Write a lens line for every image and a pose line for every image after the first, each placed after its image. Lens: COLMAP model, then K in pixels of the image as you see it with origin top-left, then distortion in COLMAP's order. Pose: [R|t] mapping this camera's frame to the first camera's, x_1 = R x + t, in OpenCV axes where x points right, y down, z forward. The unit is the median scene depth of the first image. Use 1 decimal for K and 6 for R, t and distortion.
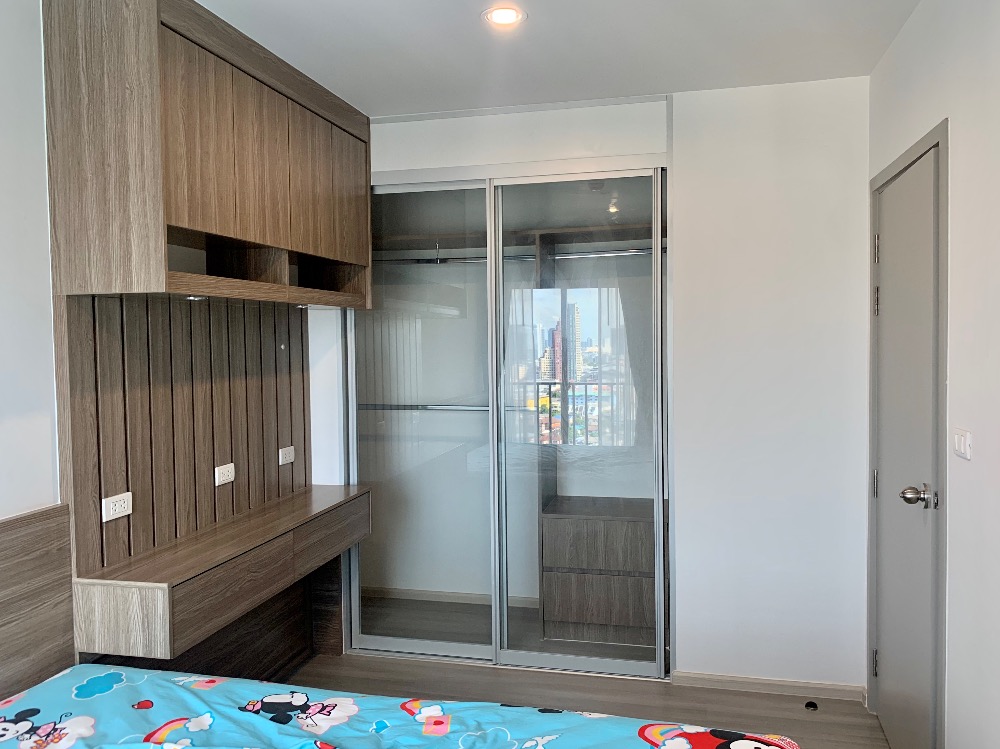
lens RADIAL K [[759.4, 0, 500.0], [0, 759.4, 374.5], [0, 0, 1]] dist [0.016542, -0.029004]
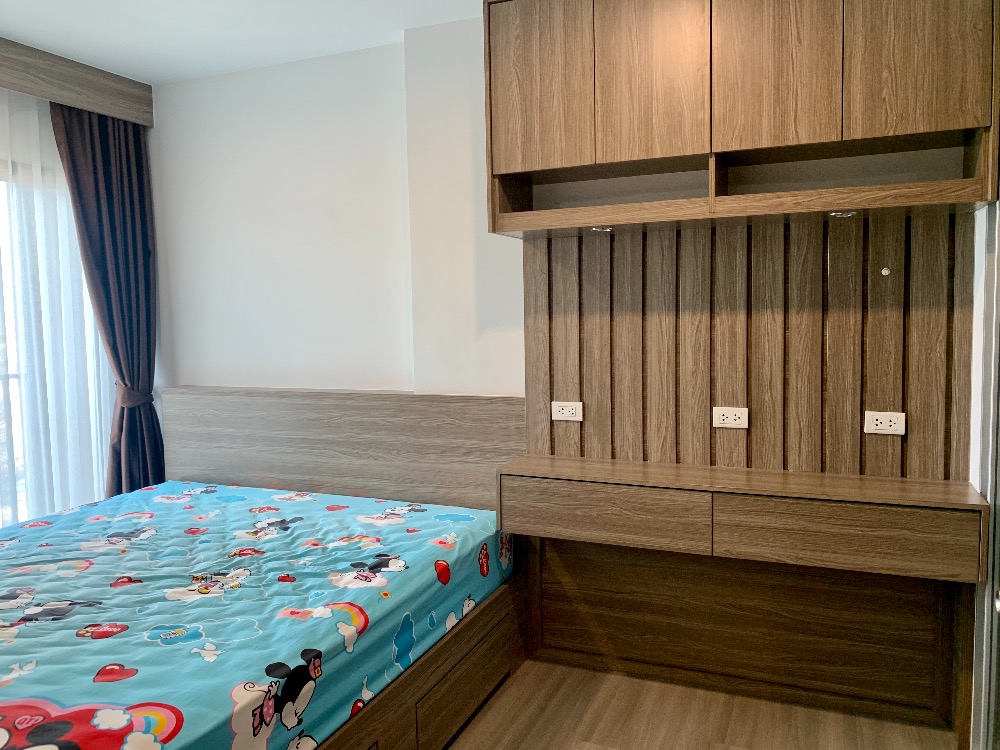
lens RADIAL K [[759.4, 0, 500.0], [0, 759.4, 375.0], [0, 0, 1]] dist [0.016542, -0.029004]
pose [[-0.155935, 0.101274, -0.982562, 0.690295], [-0.029403, 0.993813, 0.107100, -0.008977], [0.987330, 0.045591, -0.151993, 1.080465]]
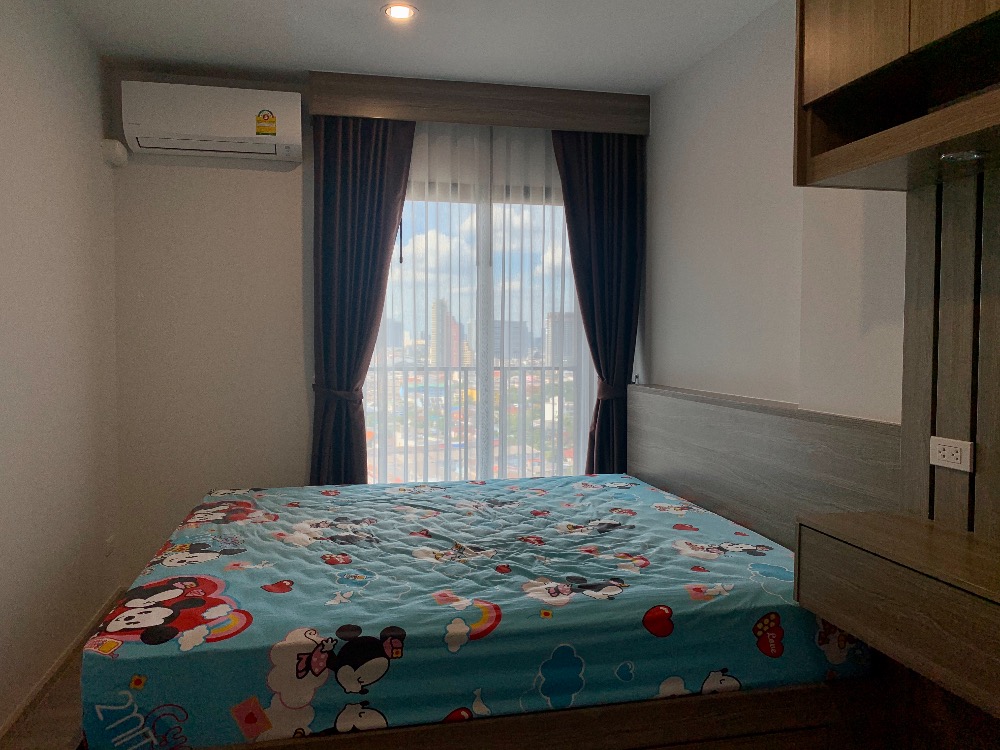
lens RADIAL K [[759.4, 0, 500.0], [0, 759.4, 375.0], [0, 0, 1]] dist [0.016542, -0.029004]
pose [[-0.894386, 0.033418, -0.446047, 0.239766], [-0.013702, 0.994690, 0.101997, 0.023529], [0.447087, 0.097337, -0.889179, 1.476856]]
